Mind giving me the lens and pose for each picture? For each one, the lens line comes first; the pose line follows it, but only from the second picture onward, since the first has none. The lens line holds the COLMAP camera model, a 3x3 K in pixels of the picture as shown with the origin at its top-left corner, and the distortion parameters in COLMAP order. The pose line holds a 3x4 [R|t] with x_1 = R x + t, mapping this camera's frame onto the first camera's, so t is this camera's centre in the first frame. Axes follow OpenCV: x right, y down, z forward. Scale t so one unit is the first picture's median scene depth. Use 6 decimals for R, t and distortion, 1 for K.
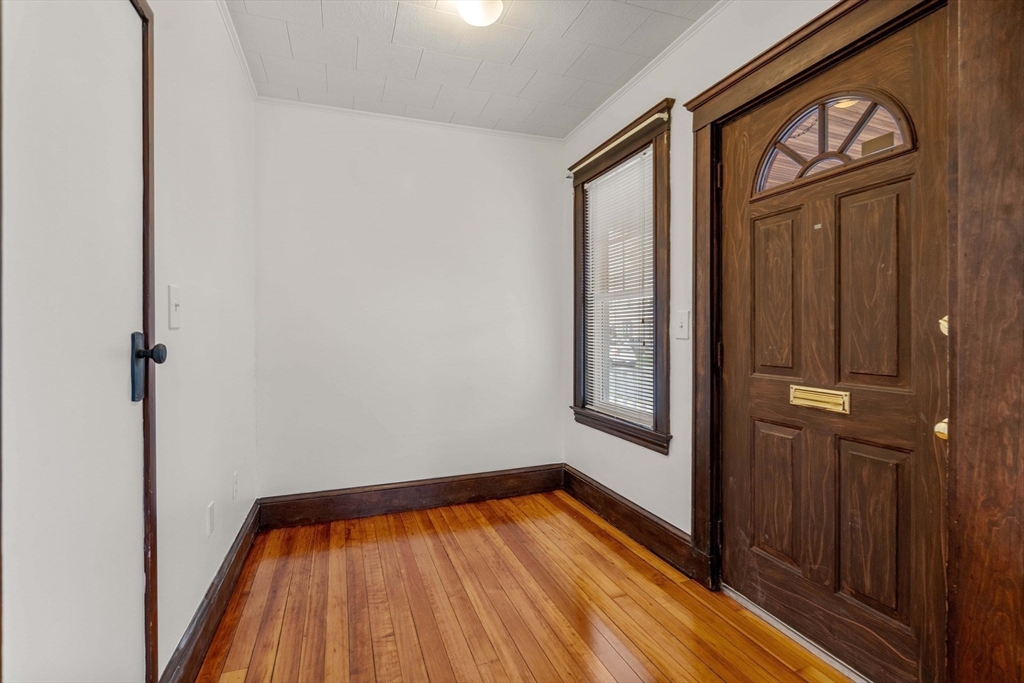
lens RADIAL K [[475.3, 0, 511.2], [0, 475.3, 328.0], [0, 0, 1]] dist [-0.000761, 0.000045]
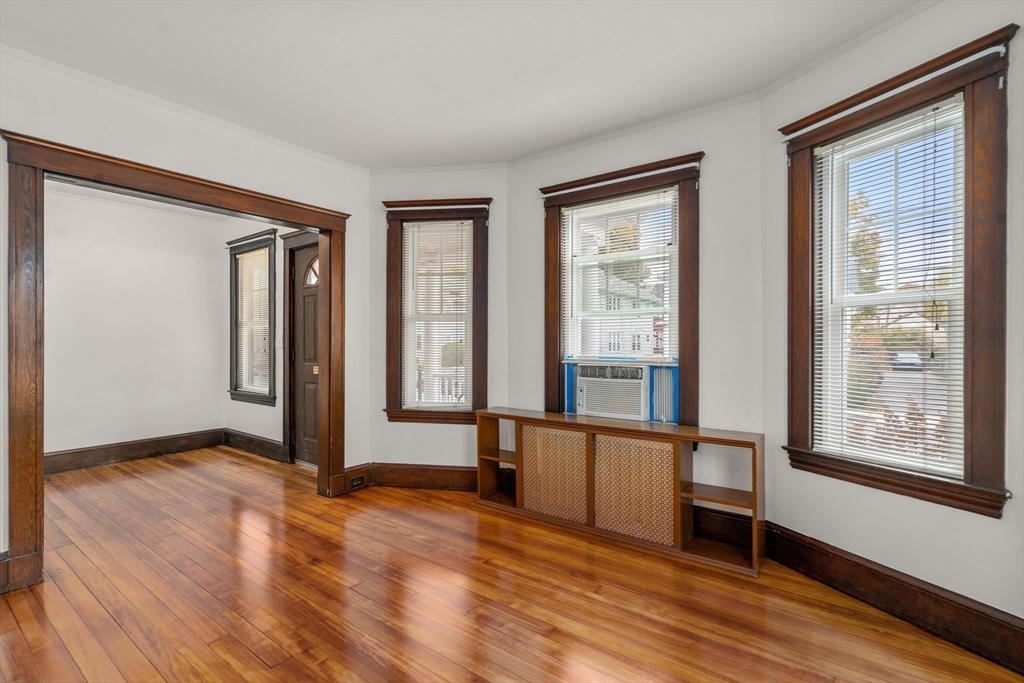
lens RADIAL K [[472.7, 0, 508.8], [0, 472.7, 347.4], [0, 0, 1]] dist [-0.001726, 0.000066]
pose [[0.842005, 0.001205, 0.539469, 0.108898], [-0.008937, 0.999891, 0.011716, -0.015219], [-0.539396, -0.014686, 0.841924, -1.489790]]
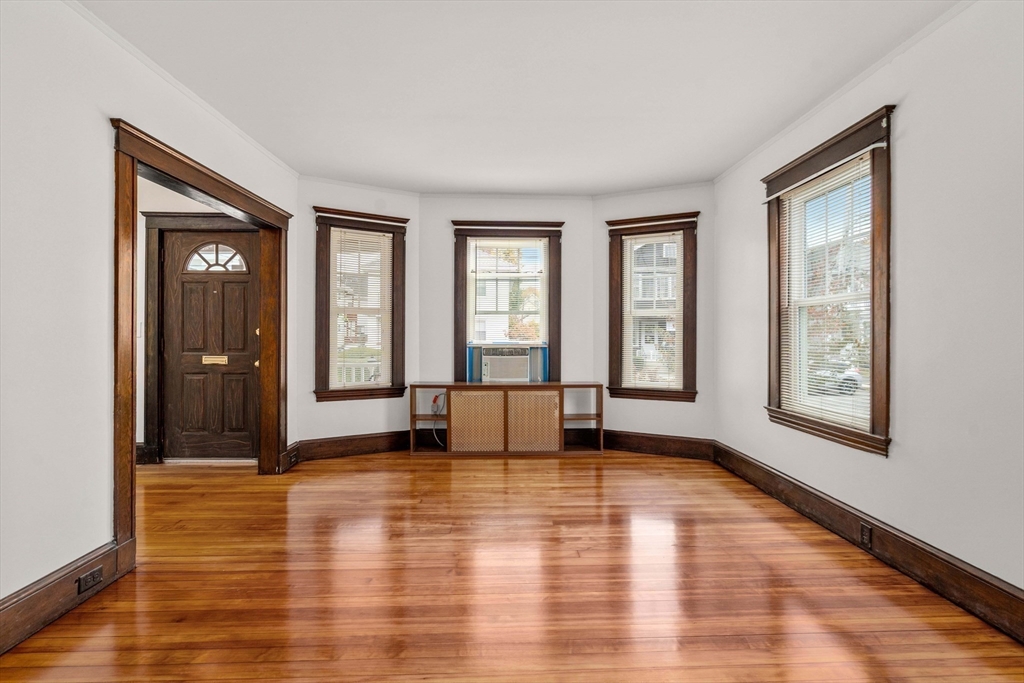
lens RADIAL K [[477.0, 0, 514.8], [0, 477.0, 344.7], [0, 0, 1]] dist [-0.000676, 0.000682]
pose [[0.319428, -0.014602, 0.947498, -1.089334], [-0.012056, 0.999738, 0.019472, -0.001399], [-0.947534, -0.017643, 0.319168, -1.151104]]
